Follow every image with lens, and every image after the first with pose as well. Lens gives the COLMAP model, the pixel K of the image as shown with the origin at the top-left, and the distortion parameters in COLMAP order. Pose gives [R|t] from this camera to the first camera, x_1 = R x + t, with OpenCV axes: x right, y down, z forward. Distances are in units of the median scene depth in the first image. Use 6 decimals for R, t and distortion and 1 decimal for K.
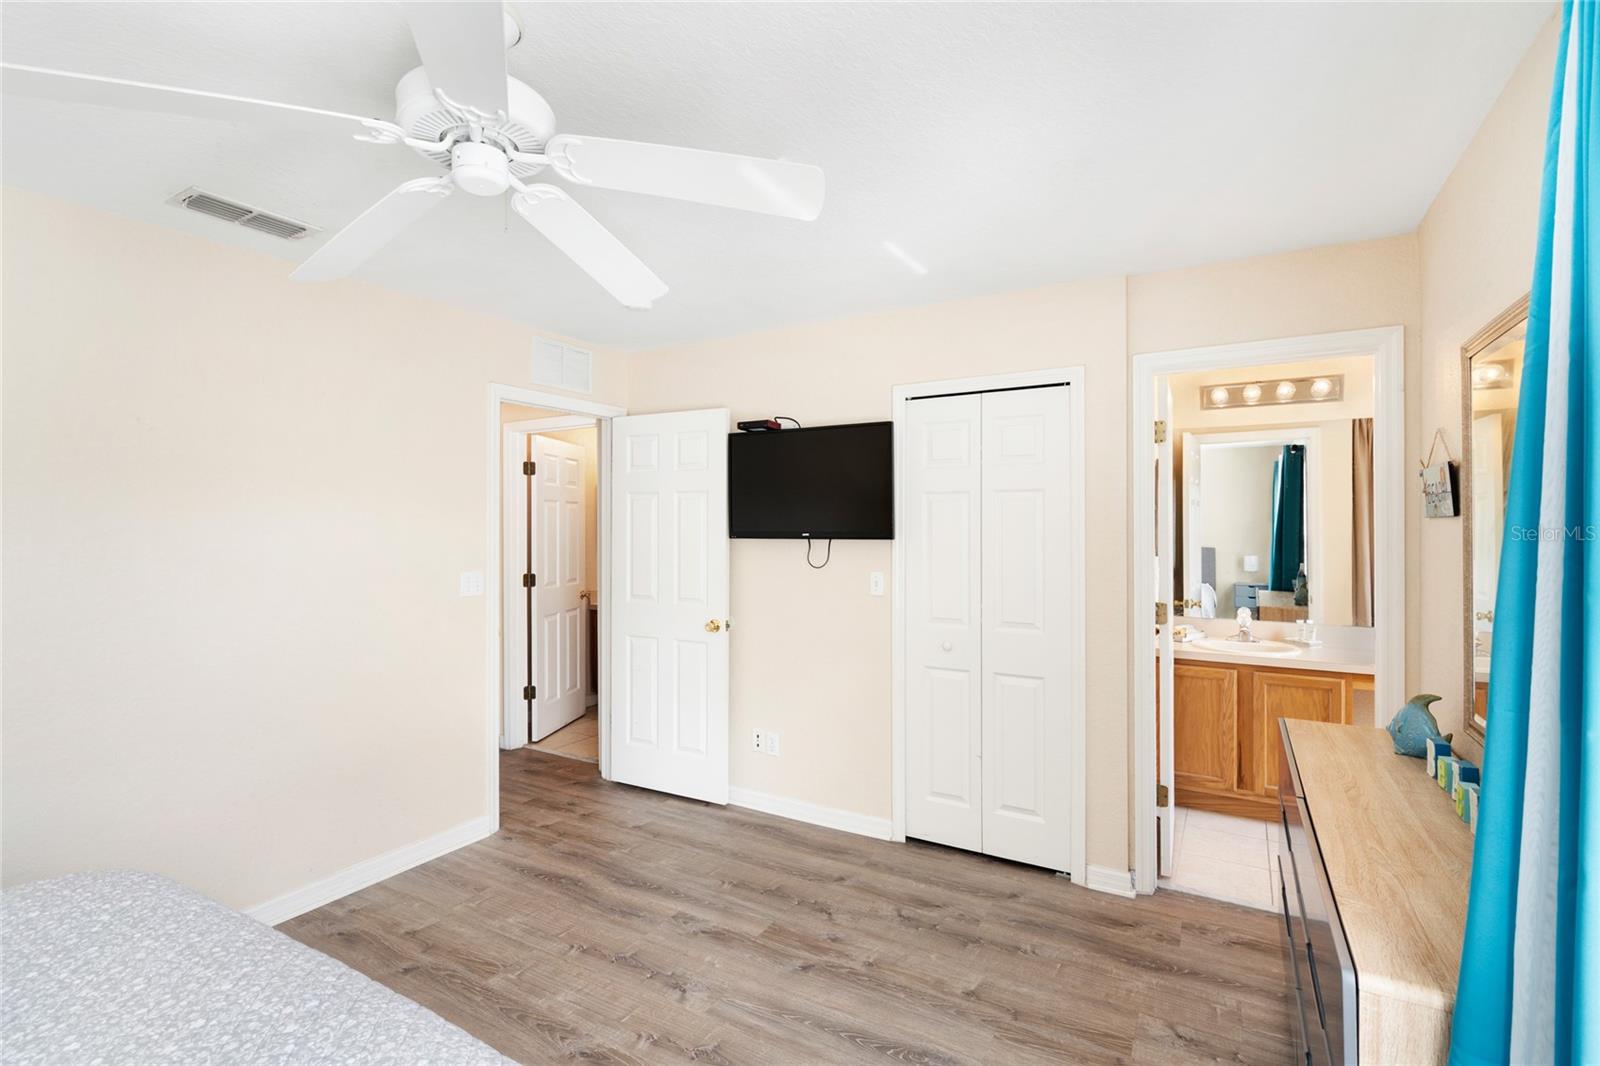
lens RADIAL K [[737.9, 0, 838.3], [0, 737.9, 524.0], [0, 0, 1]] dist [-0.000285, -0.000076]
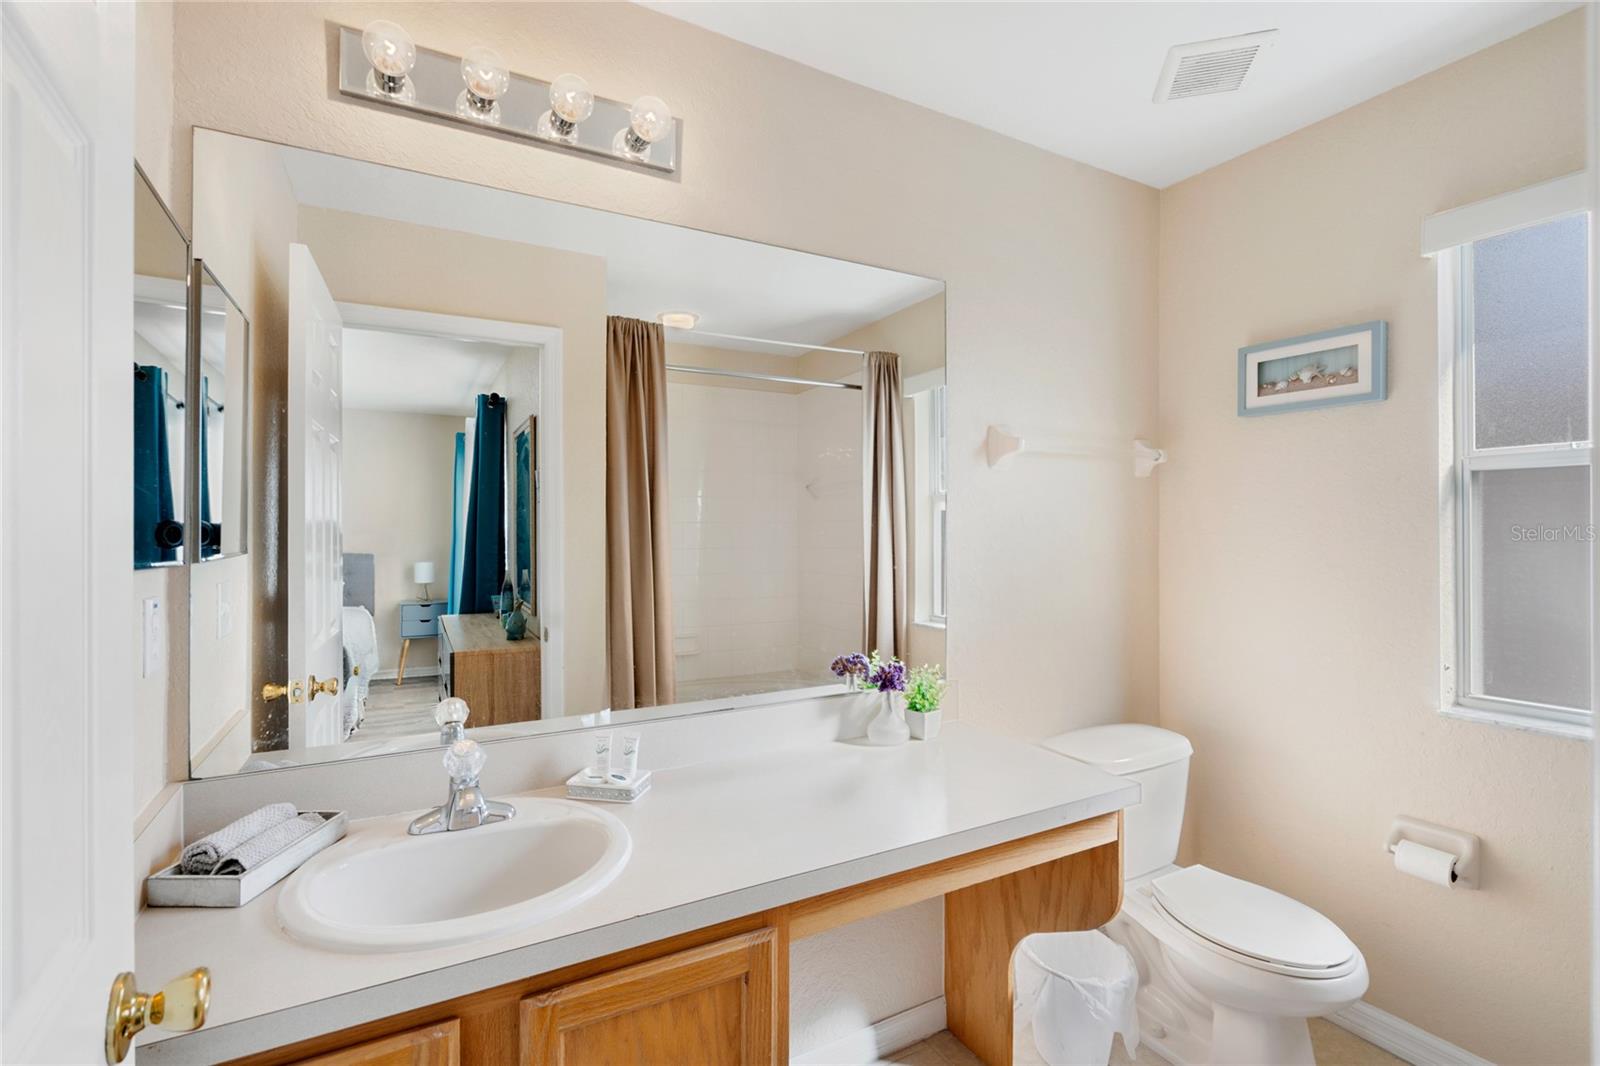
lens RADIAL K [[737.9, 0, 838.3], [0, 737.9, 524.0], [0, 0, 1]] dist [-0.000285, -0.000076]
pose [[0.509071, 0.008000, 0.860687, 0.387243], [-0.003412, 0.999968, -0.007276, 0.026150], [-0.860718, 0.000767, 0.509082, 0.759719]]
